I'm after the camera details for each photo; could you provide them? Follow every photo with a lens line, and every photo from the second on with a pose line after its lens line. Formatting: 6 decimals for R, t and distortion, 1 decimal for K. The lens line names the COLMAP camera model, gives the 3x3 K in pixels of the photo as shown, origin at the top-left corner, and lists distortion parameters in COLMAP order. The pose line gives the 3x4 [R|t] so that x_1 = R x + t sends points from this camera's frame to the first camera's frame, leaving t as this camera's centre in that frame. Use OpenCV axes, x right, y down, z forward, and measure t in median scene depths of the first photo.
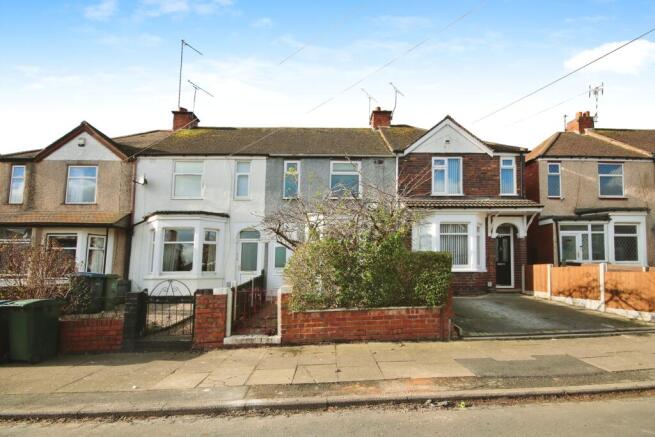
lens RADIAL K [[306.2, 0, 330.6], [0, 306.2, 229.4], [0, 0, 1]] dist [-0.000847, -0.000325]
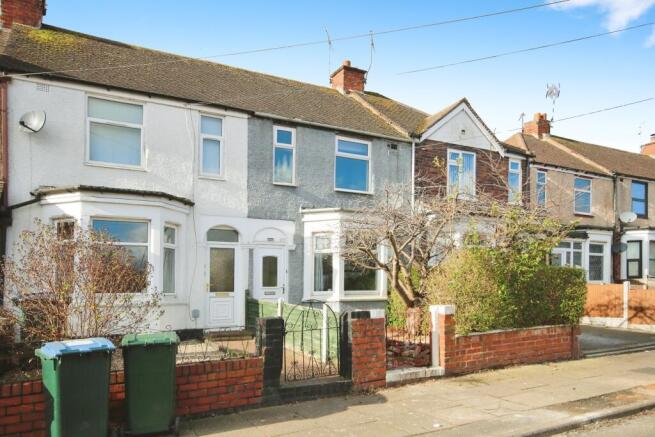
lens RADIAL K [[476.6, 0, 327.4], [0, 476.6, 263.9], [0, 0, 1]] dist [0.014060, 0.006145]
pose [[0.894748, 0.022262, 0.446016, -0.502066], [-0.050862, 0.997338, 0.052254, 0.013316], [-0.443665, -0.069440, 0.893498, 0.011532]]
